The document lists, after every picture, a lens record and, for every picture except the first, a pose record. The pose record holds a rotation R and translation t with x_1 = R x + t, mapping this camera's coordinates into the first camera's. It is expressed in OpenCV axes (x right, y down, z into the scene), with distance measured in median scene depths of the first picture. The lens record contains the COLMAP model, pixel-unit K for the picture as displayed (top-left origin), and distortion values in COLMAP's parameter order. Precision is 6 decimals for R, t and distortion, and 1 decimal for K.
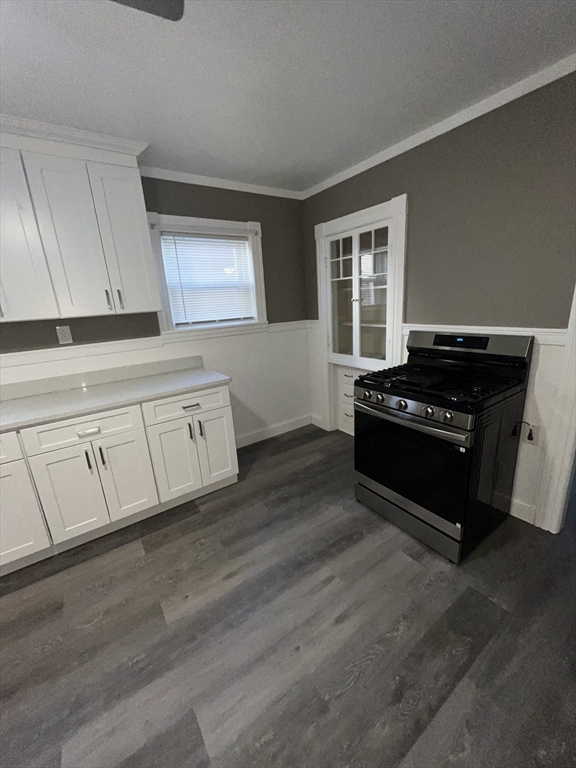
lens RADIAL K [[309.9, 0, 289.9], [0, 309.9, 382.6], [0, 0, 1]] dist [-0.003096, -0.000338]
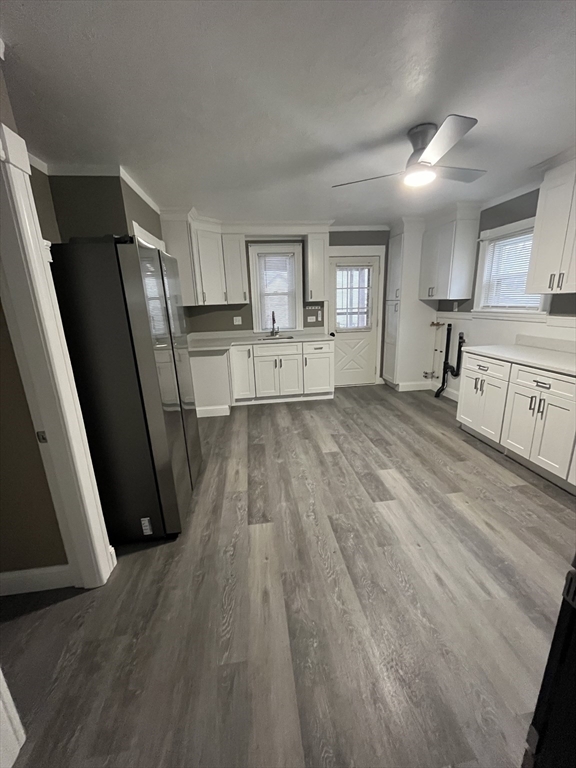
lens RADIAL K [[309.9, 0, 289.9], [0, 309.9, 382.6], [0, 0, 1]] dist [-0.003096, -0.000338]
pose [[-0.455572, 0.298144, -0.838788, 0.807159], [-0.167477, 0.896716, 0.409696, -0.175699], [0.874303, 0.327124, -0.358586, 0.489417]]
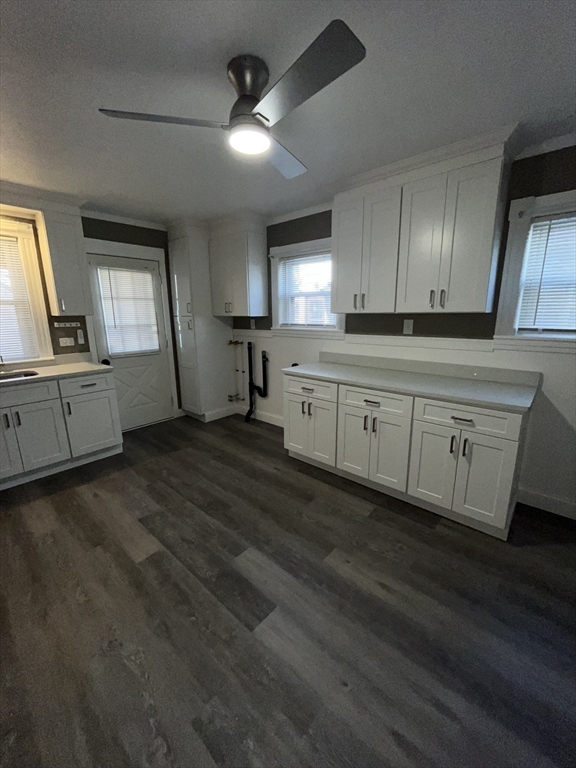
lens RADIAL K [[309.9, 0, 289.9], [0, 309.9, 382.6], [0, 0, 1]] dist [-0.003096, -0.000338]
pose [[0.237445, 0.273644, -0.932062, 0.390711], [-0.254070, 0.943597, 0.212306, -0.093991], [0.937587, 0.186398, 0.293577, 0.263772]]
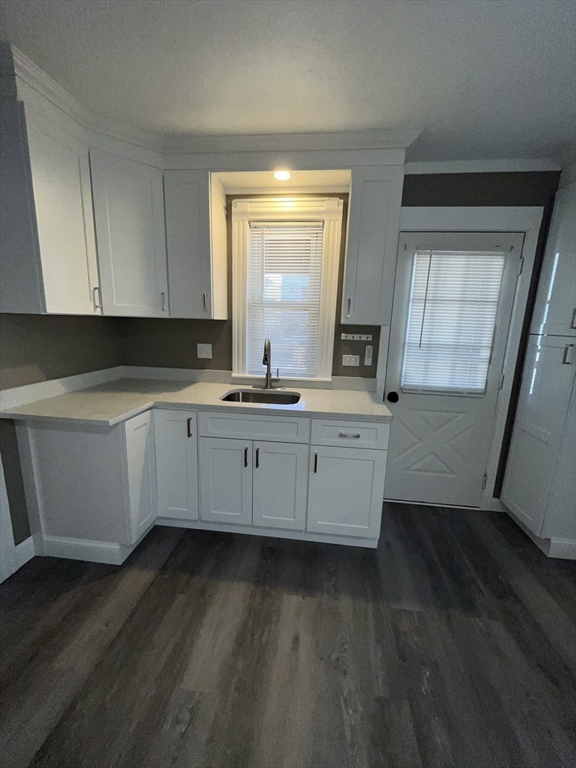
lens RADIAL K [[309.9, 0, 289.9], [0, 309.9, 382.6], [0, 0, 1]] dist [-0.003096, -0.000338]
pose [[-0.661235, 0.181922, -0.727786, -0.419435], [-0.185035, 0.900624, 0.393240, 0.000328], [0.727001, 0.394690, -0.561862, 0.131892]]
